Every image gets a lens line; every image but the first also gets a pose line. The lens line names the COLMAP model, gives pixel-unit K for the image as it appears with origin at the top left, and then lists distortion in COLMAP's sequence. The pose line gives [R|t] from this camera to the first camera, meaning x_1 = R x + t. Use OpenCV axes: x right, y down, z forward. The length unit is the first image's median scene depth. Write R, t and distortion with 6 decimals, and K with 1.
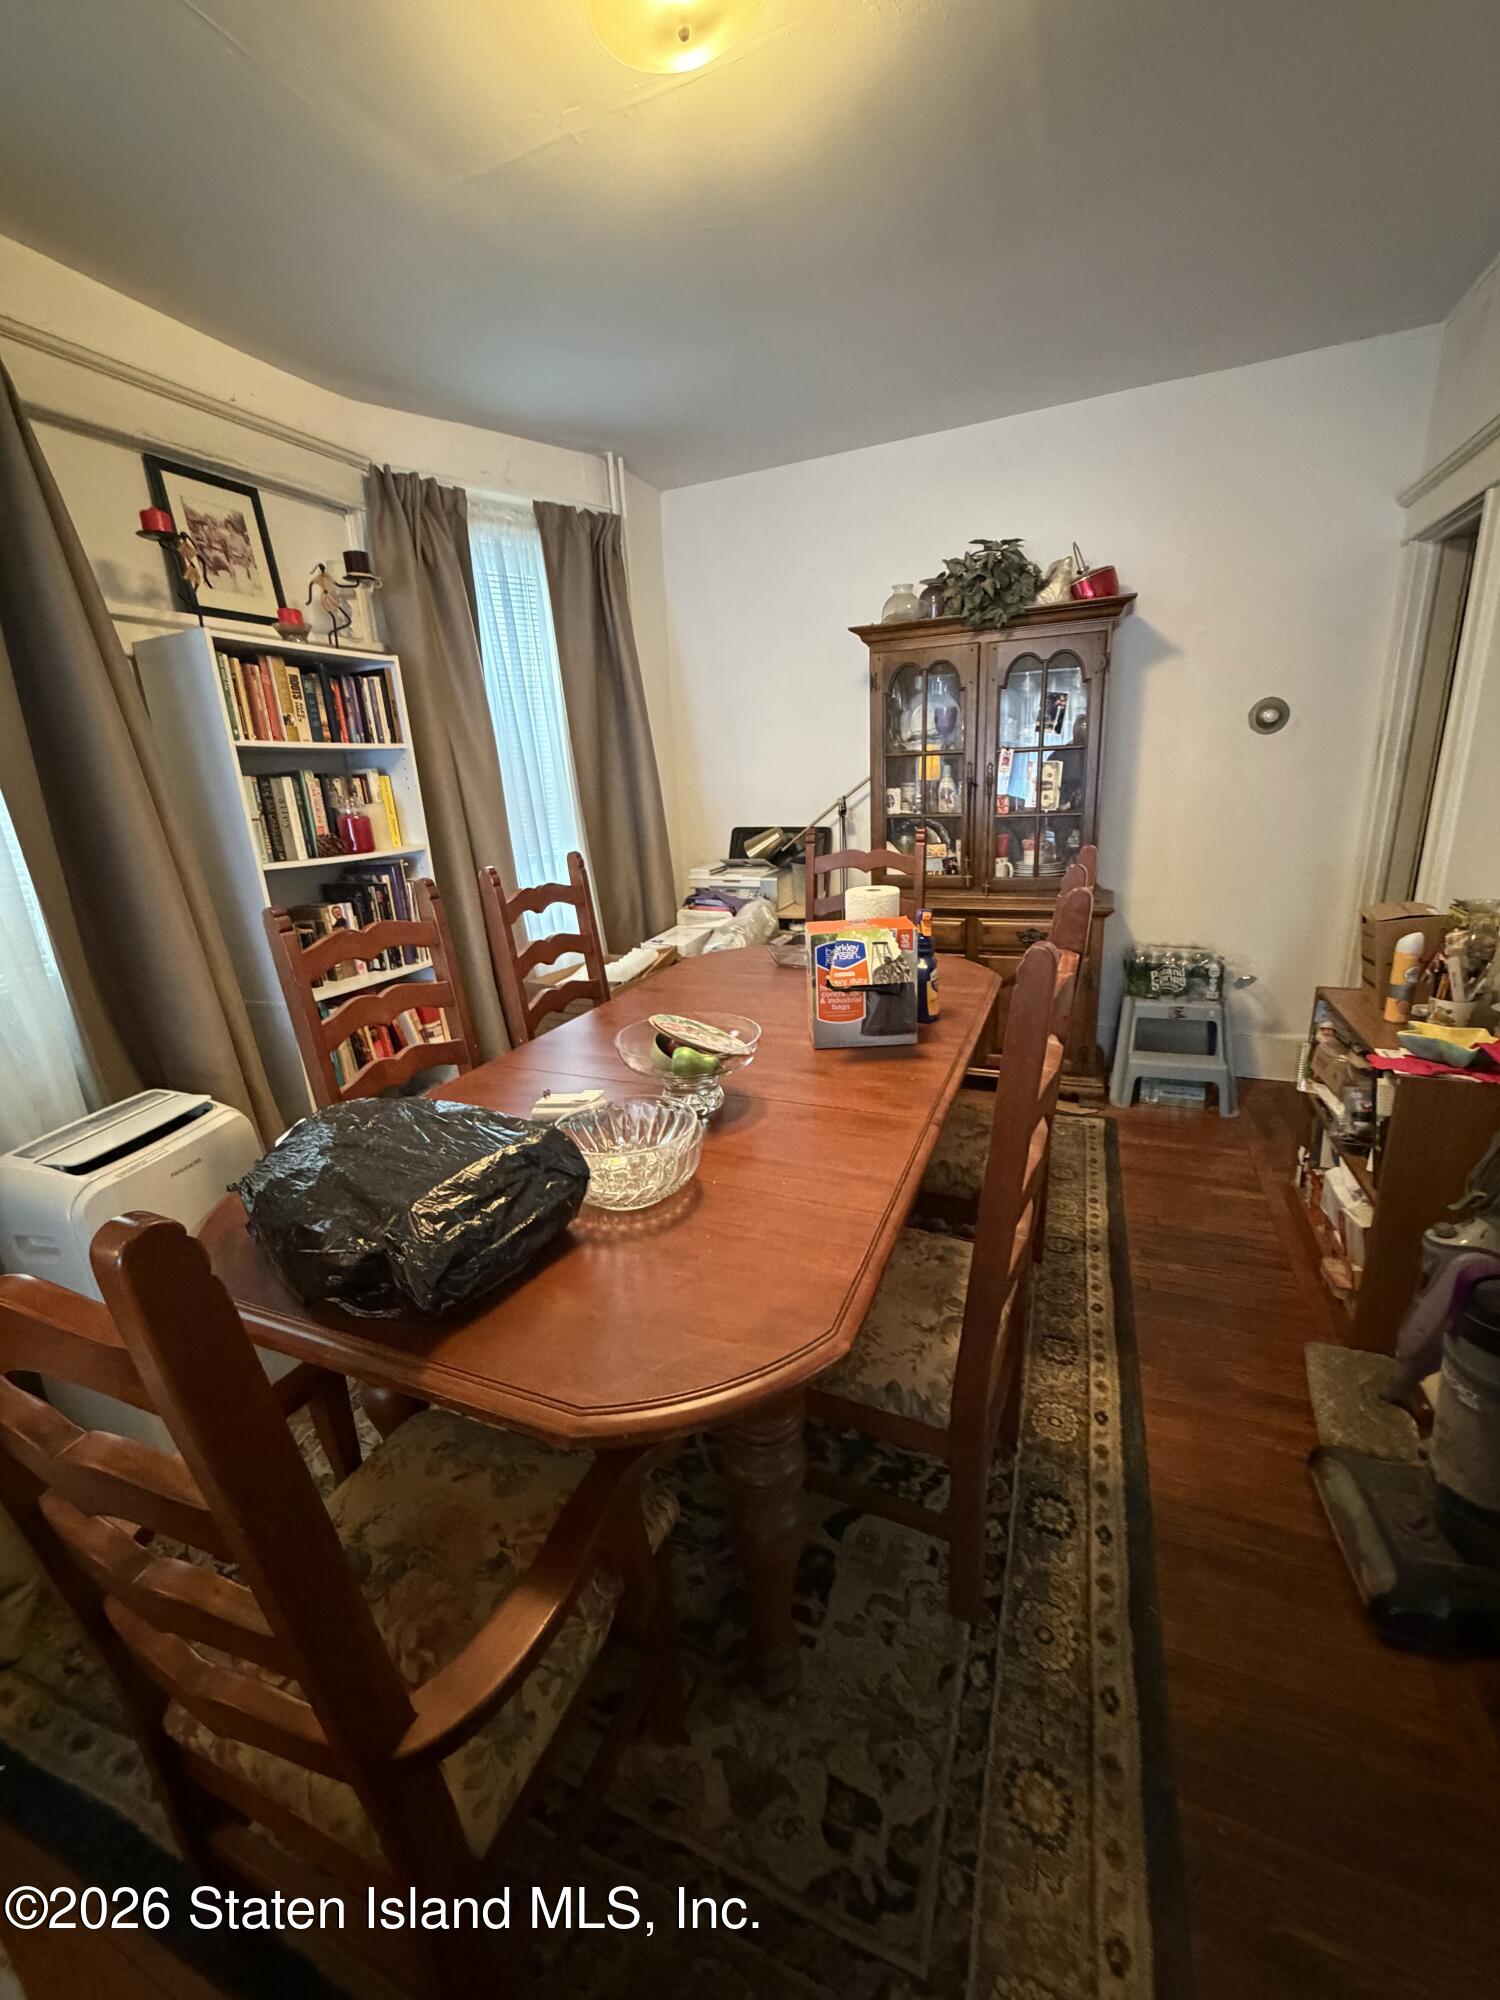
lens RADIAL K [[795.6, 0, 749.6], [0, 795.6, 1005.9], [0, 0, 1]] dist [-0.000763, 0.000026]
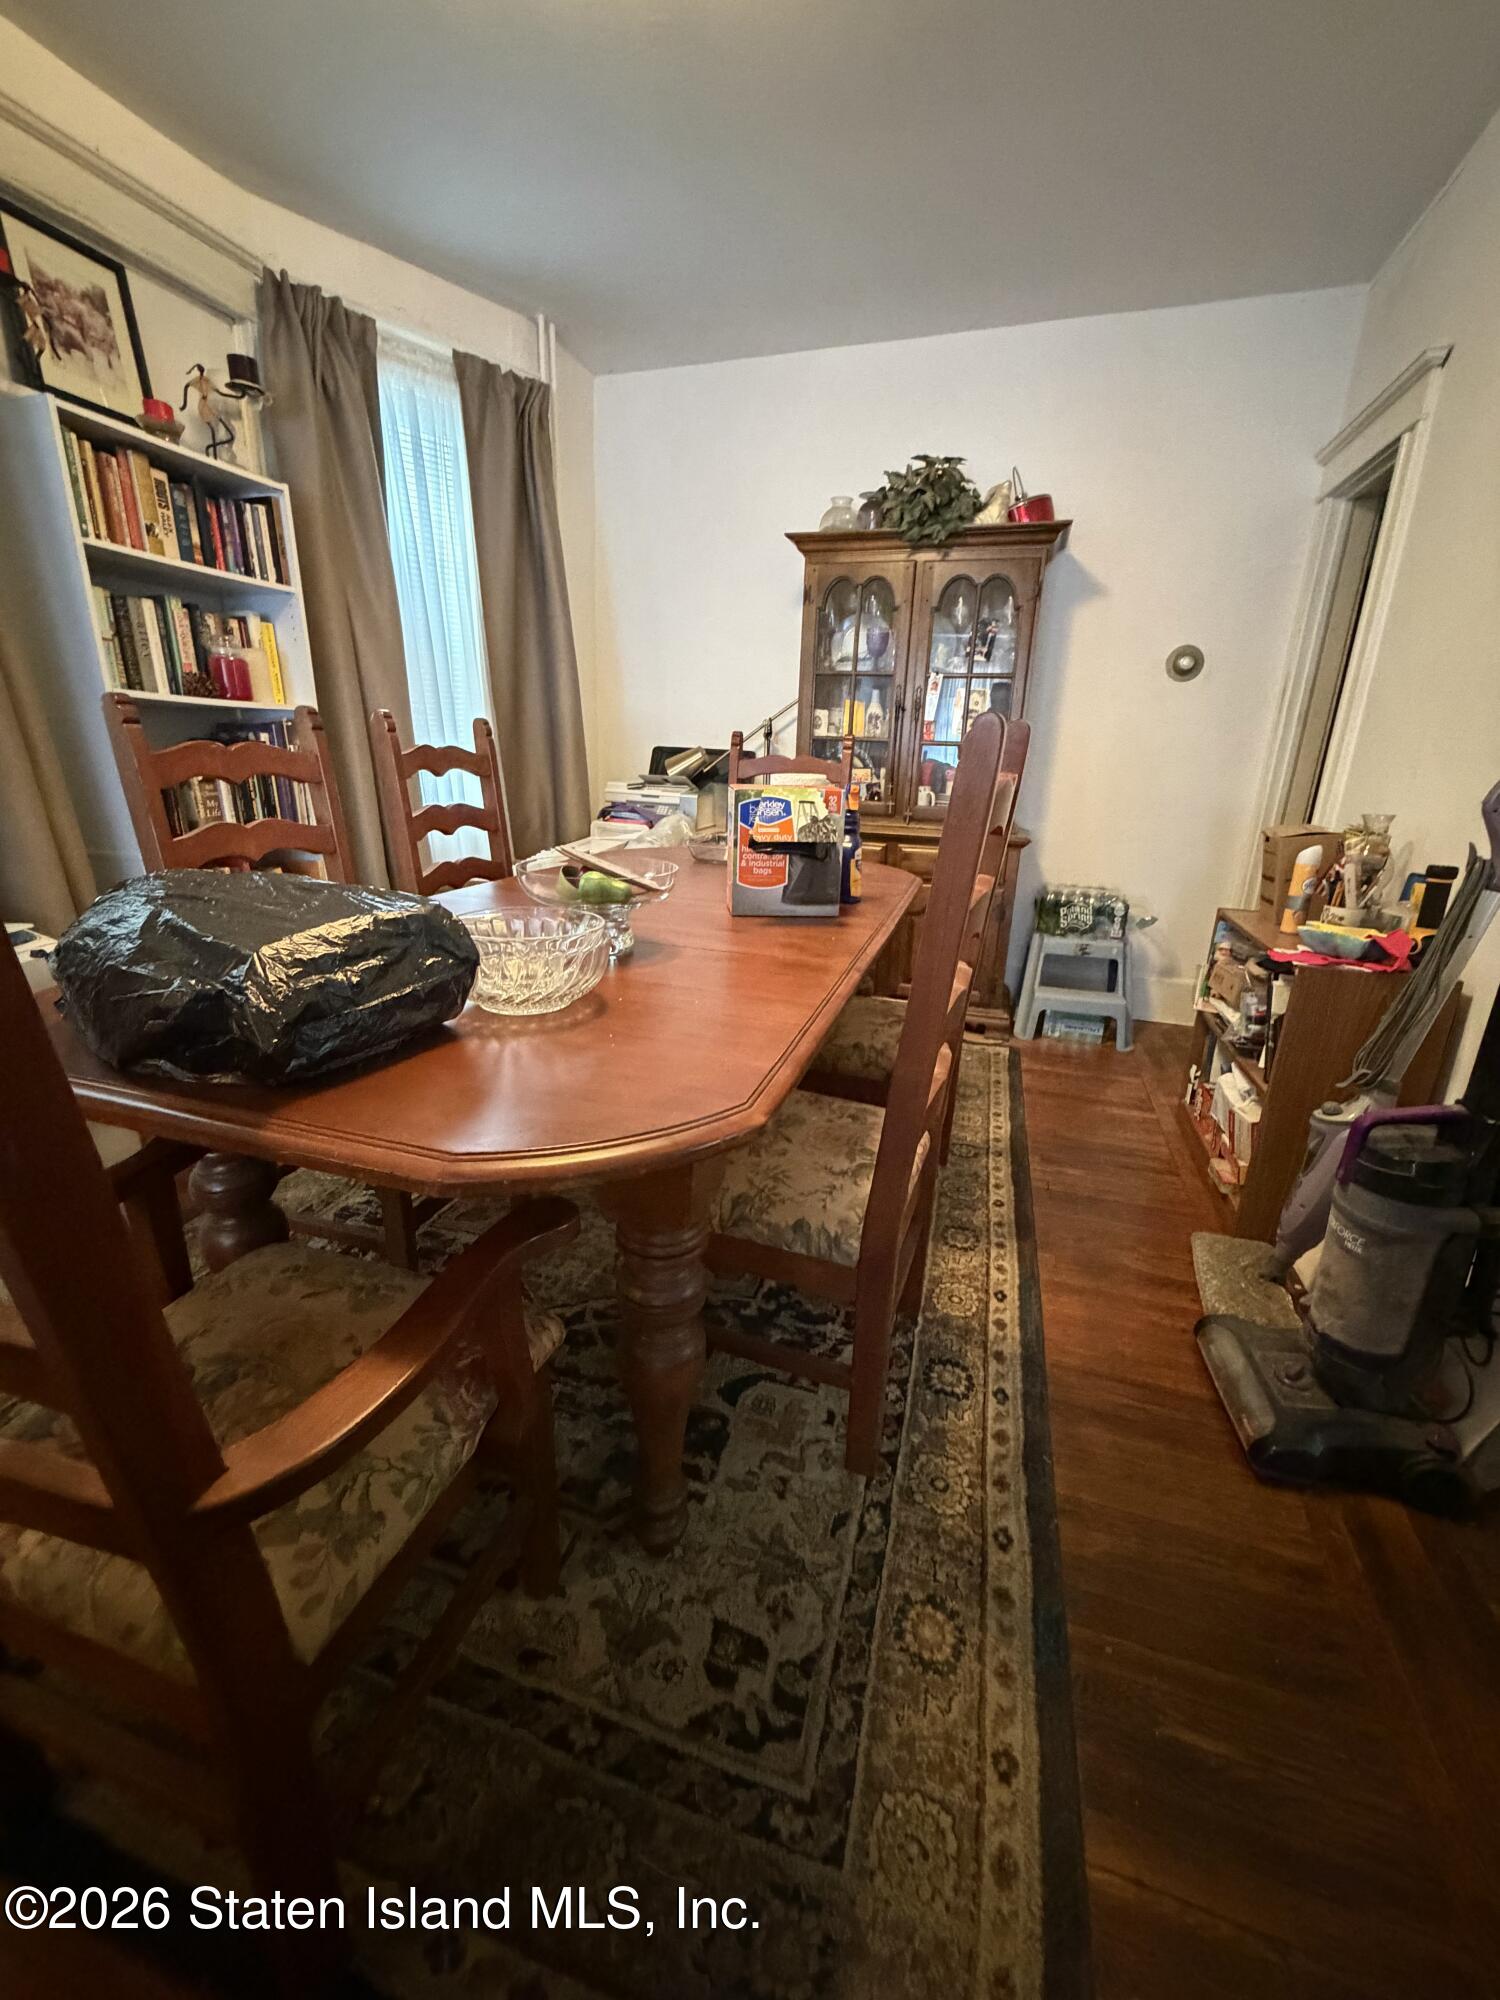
lens RADIAL K [[795.6, 0, 749.5], [0, 795.6, 1005.1], [0, 0, 1]] dist [-0.000763, 0.000026]
pose [[0.992301, 0.048903, 0.113783, -0.000565], [-0.051741, 0.998416, 0.022115, 0.126875], [-0.112522, -0.027832, 0.993259, 0.047830]]
